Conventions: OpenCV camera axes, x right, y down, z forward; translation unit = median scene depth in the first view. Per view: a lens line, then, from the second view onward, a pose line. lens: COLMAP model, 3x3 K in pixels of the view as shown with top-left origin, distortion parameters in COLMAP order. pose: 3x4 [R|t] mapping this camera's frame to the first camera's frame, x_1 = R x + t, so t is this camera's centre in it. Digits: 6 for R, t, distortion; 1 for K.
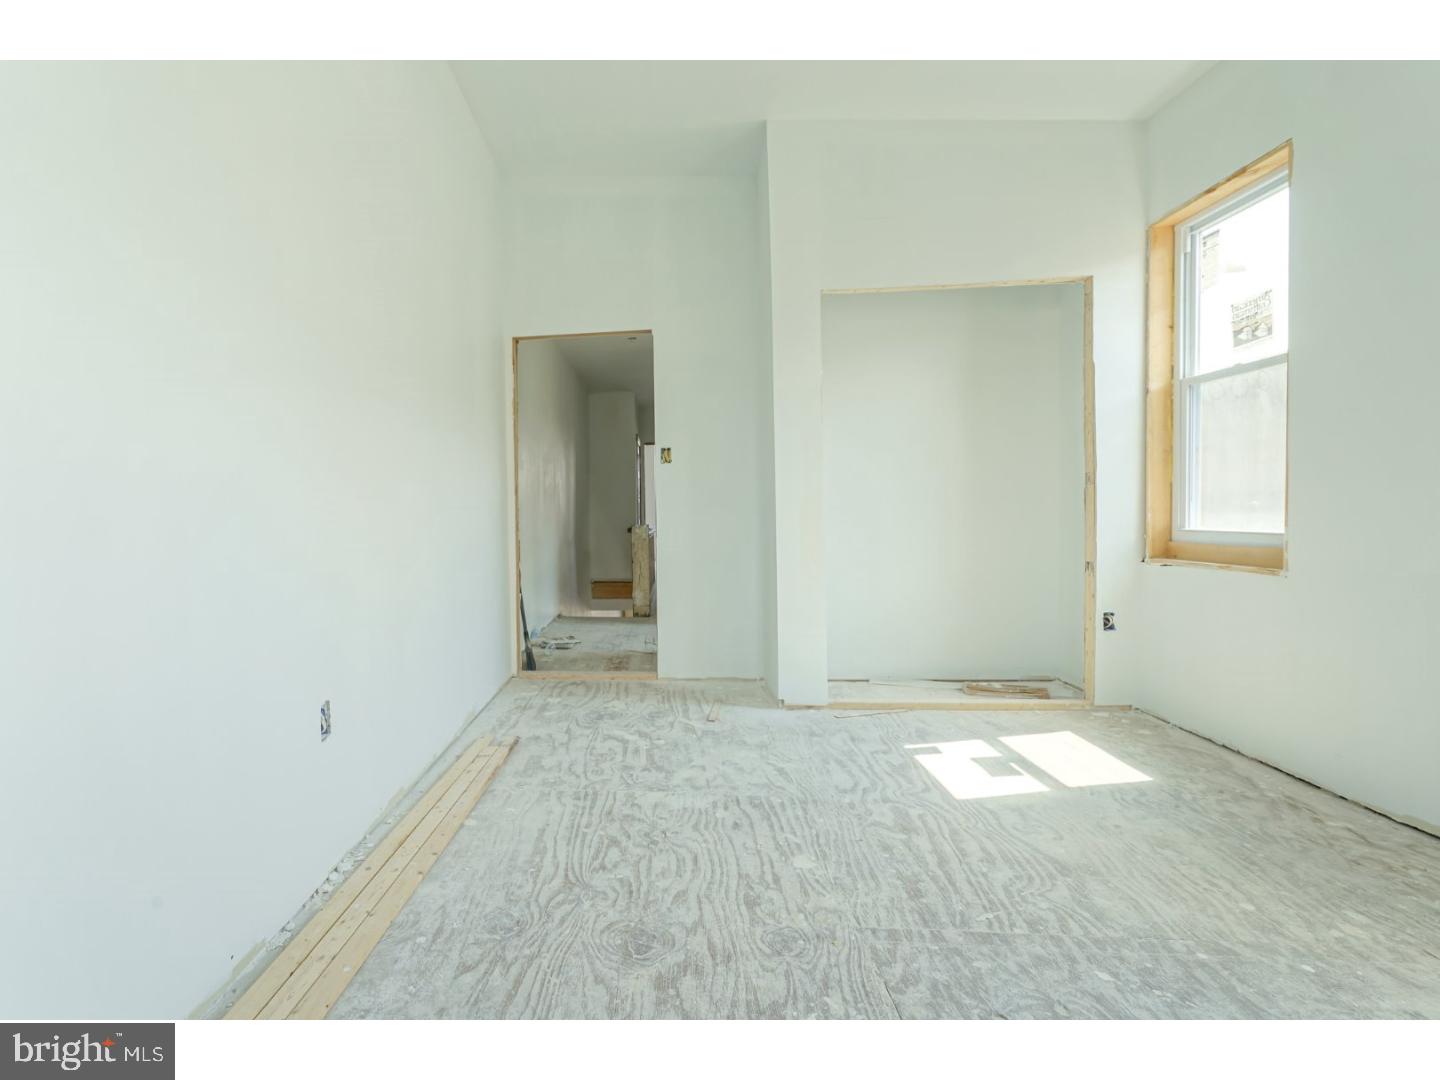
lens RADIAL K [[695.1, 0, 711.3], [0, 695.1, 536.2], [0, 0, 1]] dist [-0.004124, 0.001528]
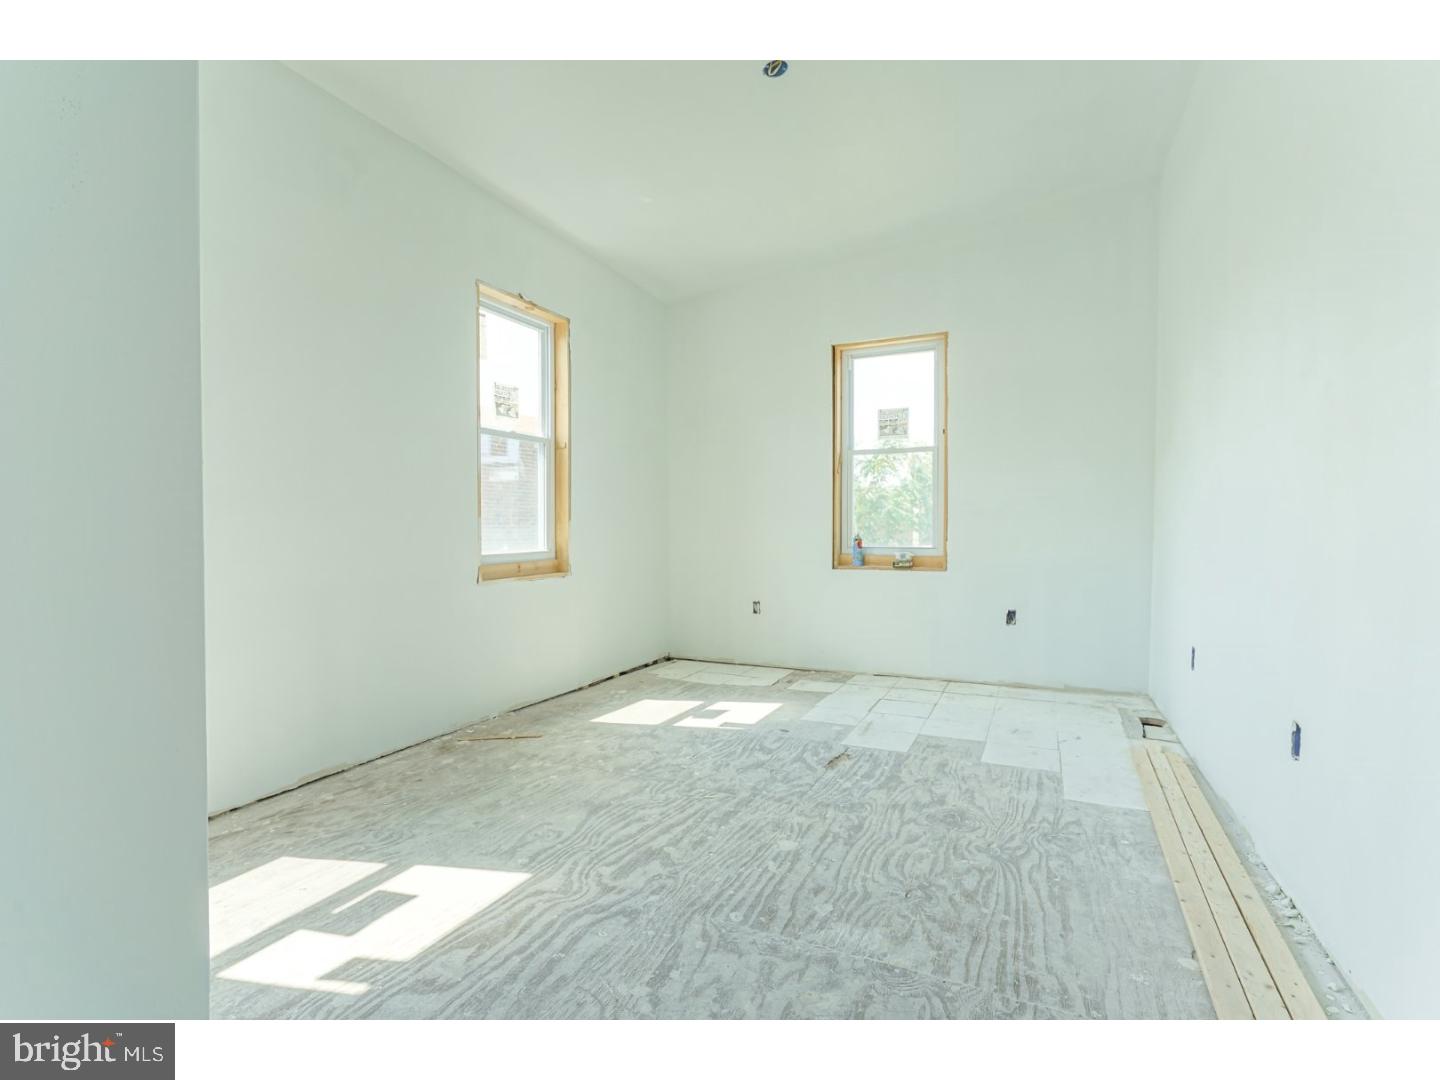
lens RADIAL K [[695.1, 0, 711.3], [0, 695.1, 536.2], [0, 0, 1]] dist [-0.004124, 0.001528]
pose [[-0.876628, 0.014901, 0.480937, -0.285223], [0.037258, 0.998621, 0.036972, -0.058522], [-0.479724, 0.050330, -0.875975, 1.917871]]
